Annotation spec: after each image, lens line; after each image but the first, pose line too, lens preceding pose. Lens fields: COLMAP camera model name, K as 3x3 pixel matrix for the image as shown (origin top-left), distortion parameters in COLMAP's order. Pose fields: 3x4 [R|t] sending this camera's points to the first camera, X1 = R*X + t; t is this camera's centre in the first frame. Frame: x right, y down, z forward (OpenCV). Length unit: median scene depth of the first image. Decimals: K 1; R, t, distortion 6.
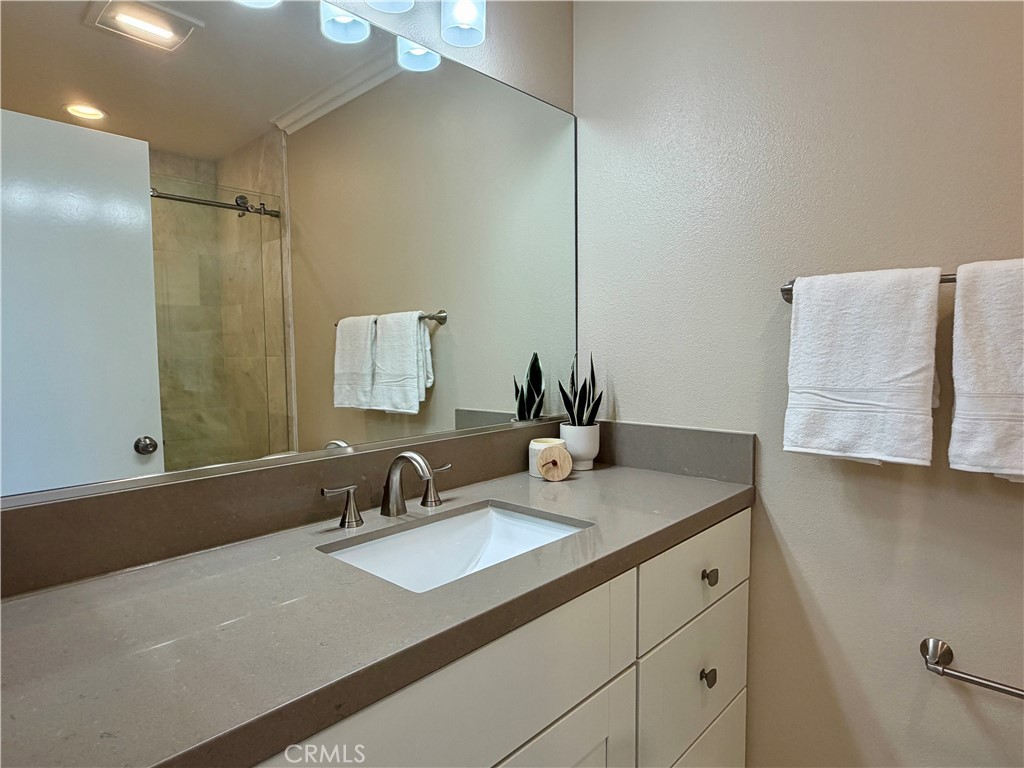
lens RADIAL K [[592.0, 0, 519.0], [0, 592.0, 391.5], [0, 0, 1]] dist [-0.000255, 0.000408]
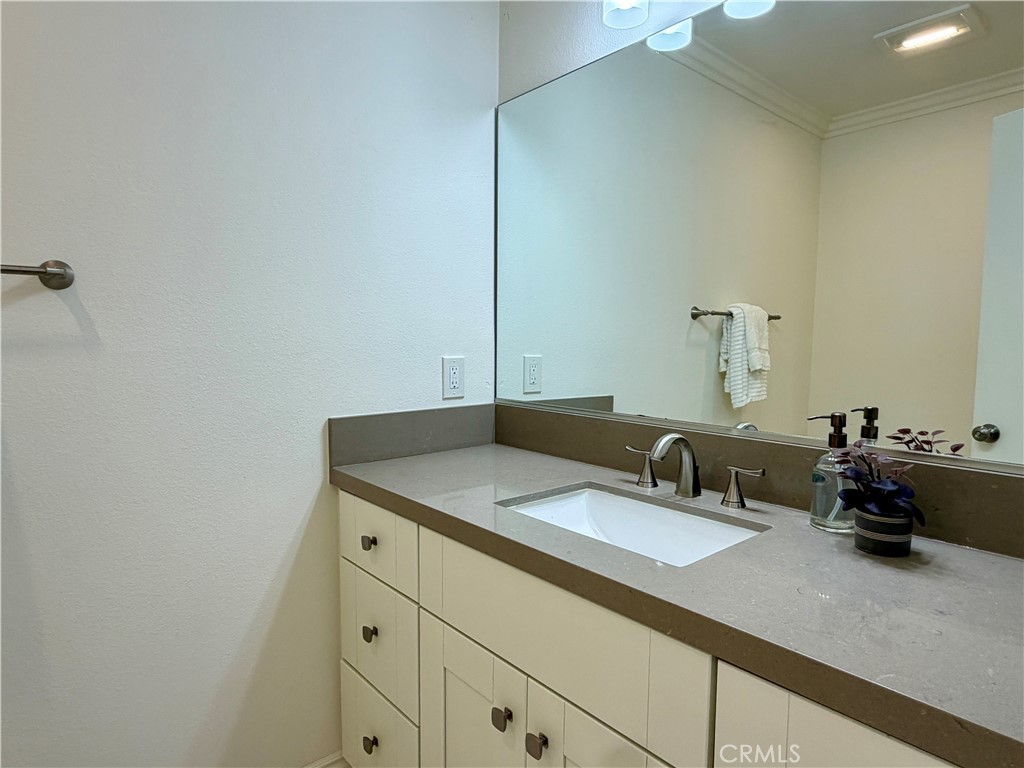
lens RADIAL K [[592.0, 0, 519.0], [0, 592.0, 391.5], [0, 0, 1]] dist [-0.000255, 0.000408]
pose [[-0.098170, 0.104456, -0.989673, 0.809236], [-0.072524, 0.991081, 0.111798, -0.061353], [0.992524, 0.082750, -0.089719, 0.803792]]
